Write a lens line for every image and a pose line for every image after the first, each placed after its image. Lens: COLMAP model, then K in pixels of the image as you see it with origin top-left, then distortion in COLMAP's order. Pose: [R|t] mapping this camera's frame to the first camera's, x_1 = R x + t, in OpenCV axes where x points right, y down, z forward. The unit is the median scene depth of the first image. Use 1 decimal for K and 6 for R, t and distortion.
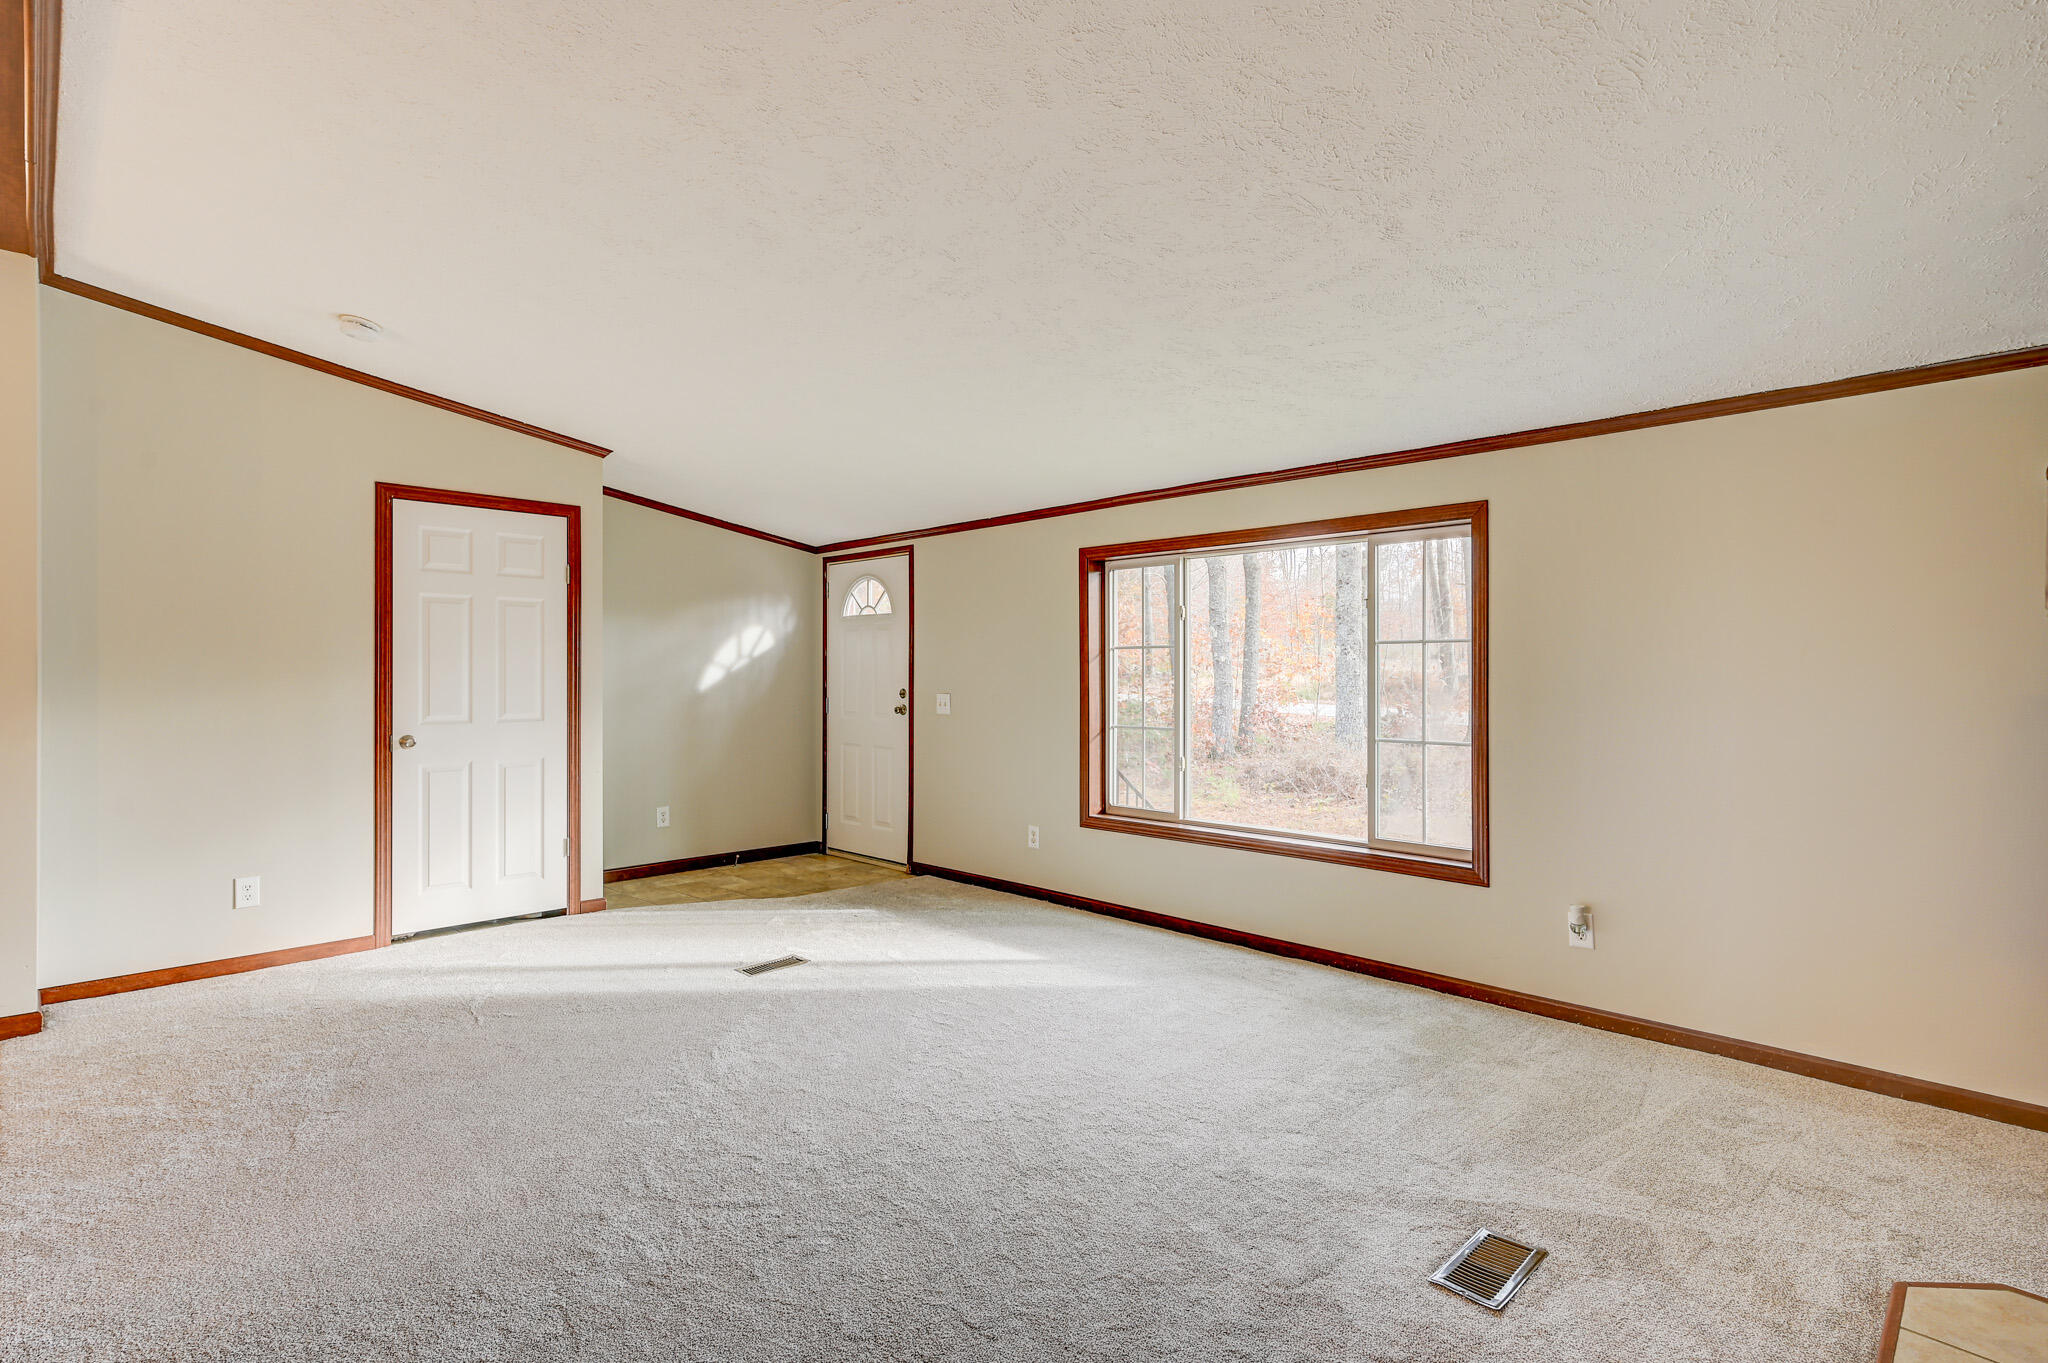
lens RADIAL K [[994.1, 0, 1027.6], [0, 994.1, 672.7], [0, 0, 1]] dist [0.014226, -0.000665]
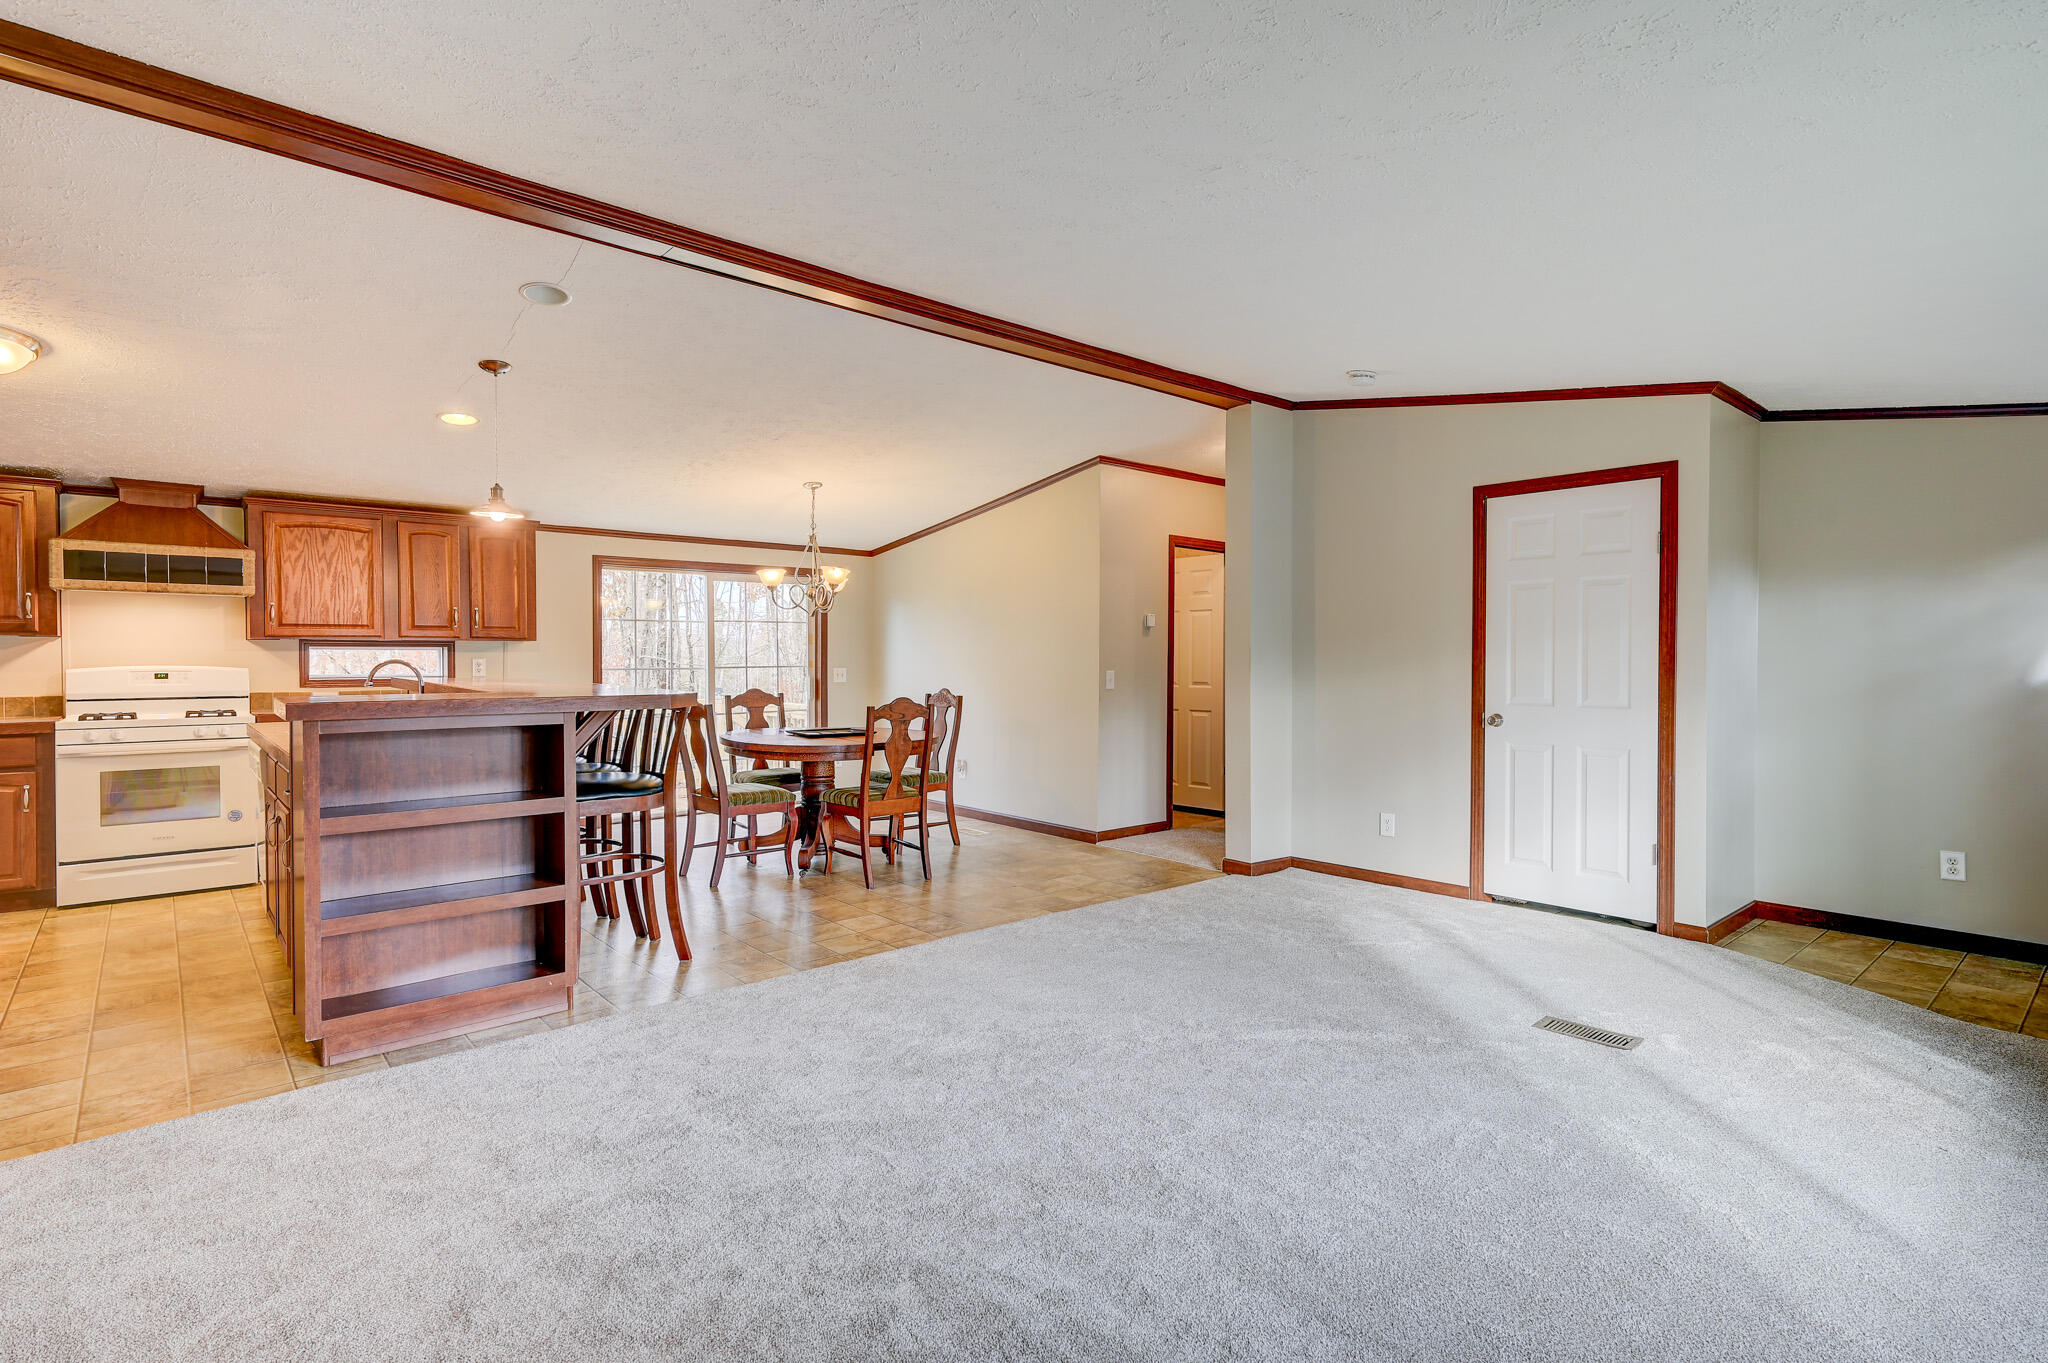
lens RADIAL K [[994.1, 0, 1027.6], [0, 994.1, 672.7], [0, 0, 1]] dist [0.014226, -0.000665]
pose [[-0.068088, 0.012885, -0.997596, 0.533656], [0.002473, 0.999916, 0.012746, 0.002737], [0.997676, -0.001600, -0.068114, 0.605458]]
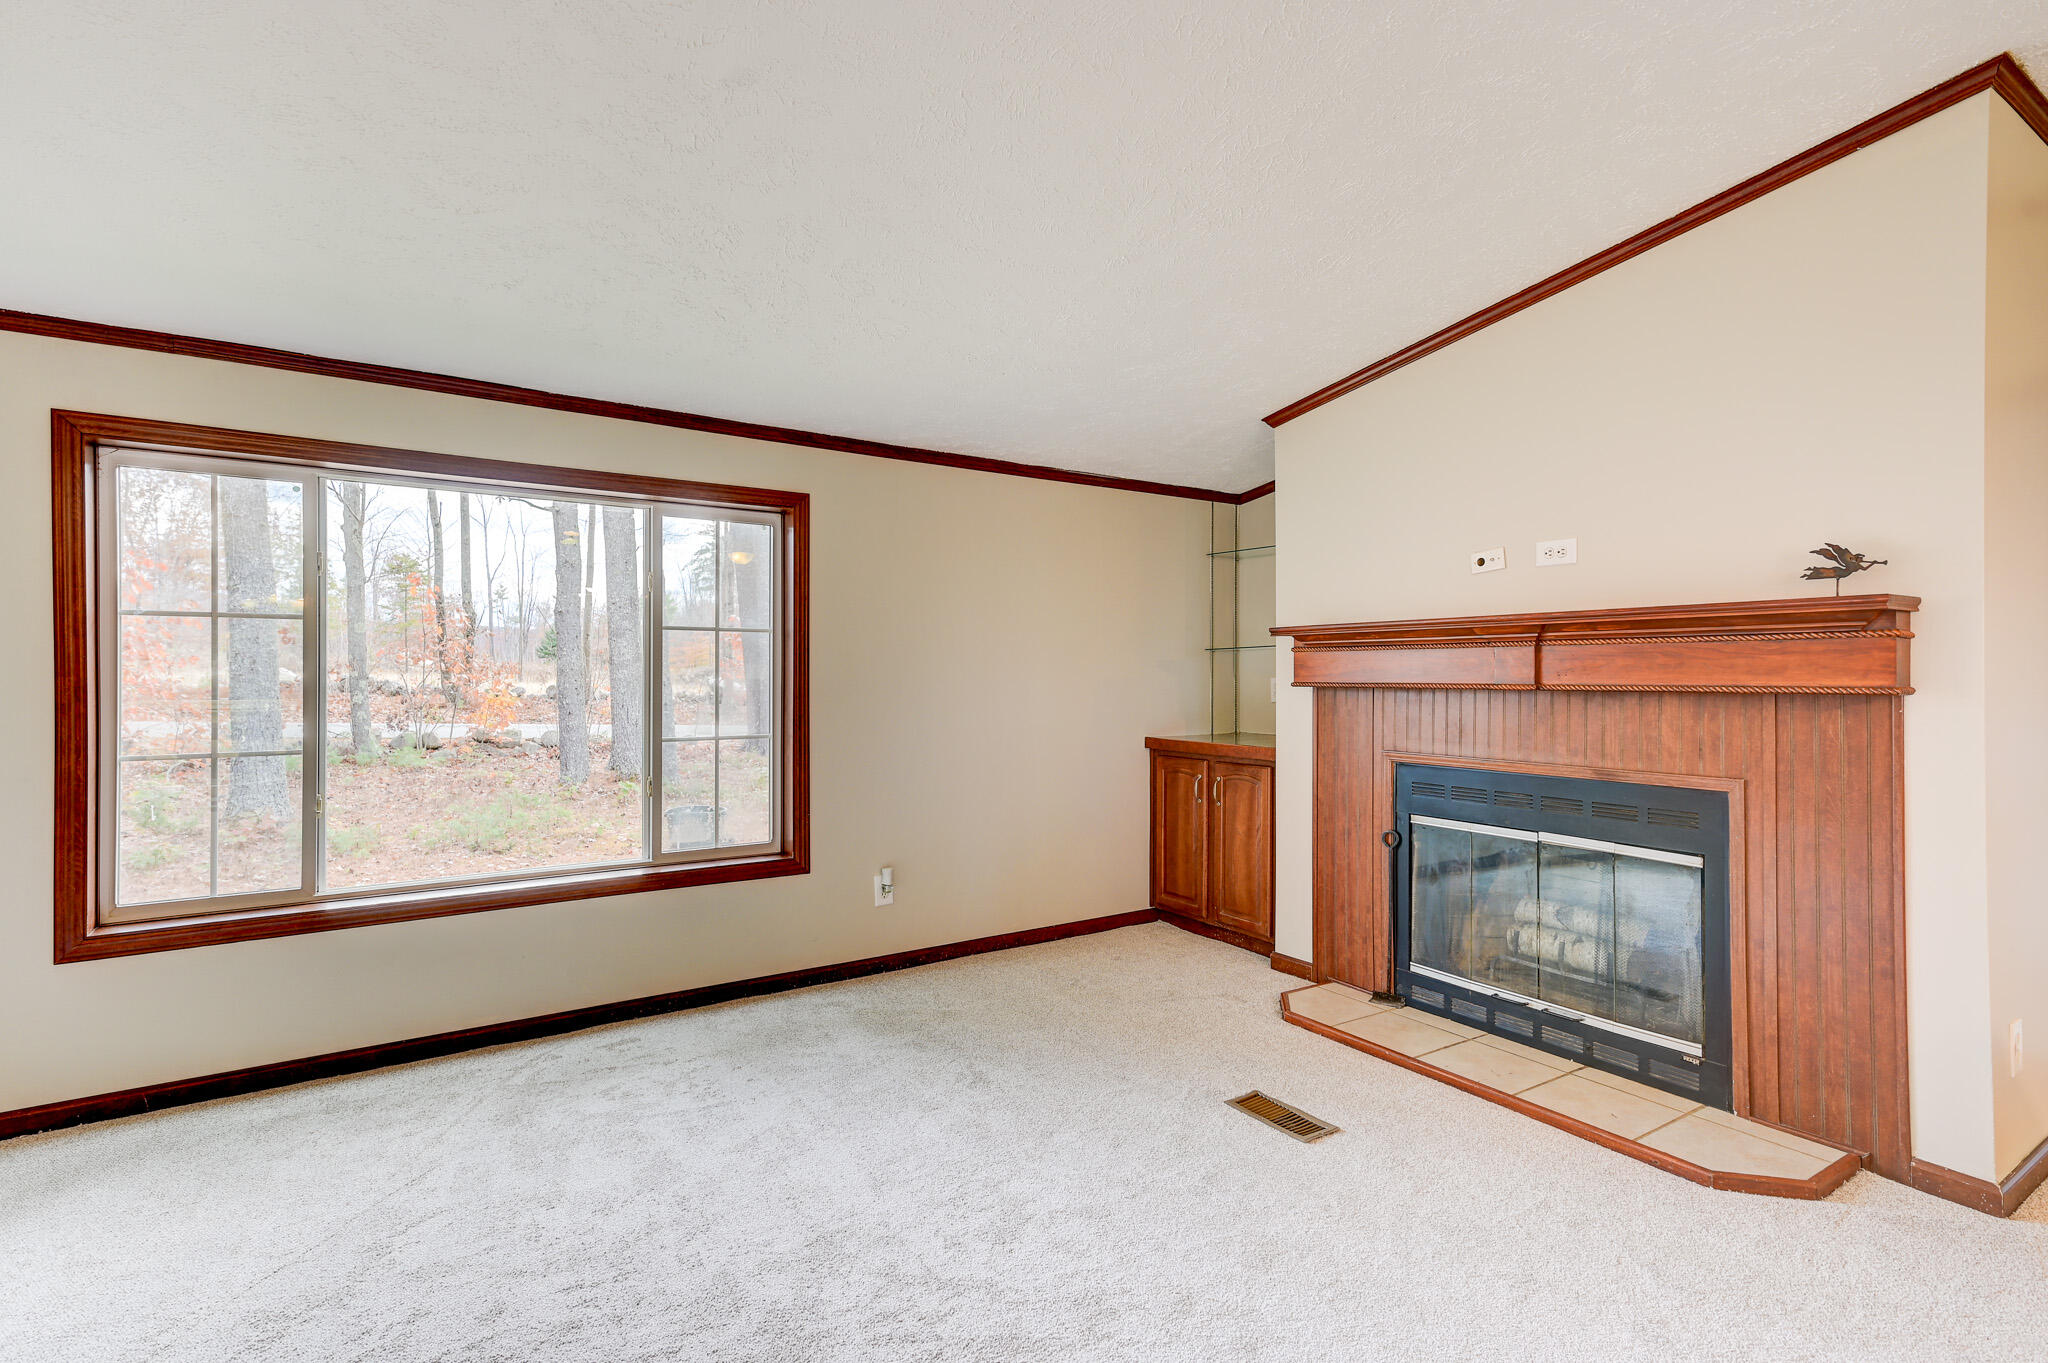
lens RADIAL K [[955.8, 0, 1023.1], [0, 955.8, 672.8], [0, 0, 1]] dist [0.011173, 0.000520]
pose [[0.201200, -0.003856, 0.979543, -0.403508], [-0.004071, 0.999980, 0.004773, 0.003894], [-0.979542, -0.004948, 0.201180, 0.522765]]
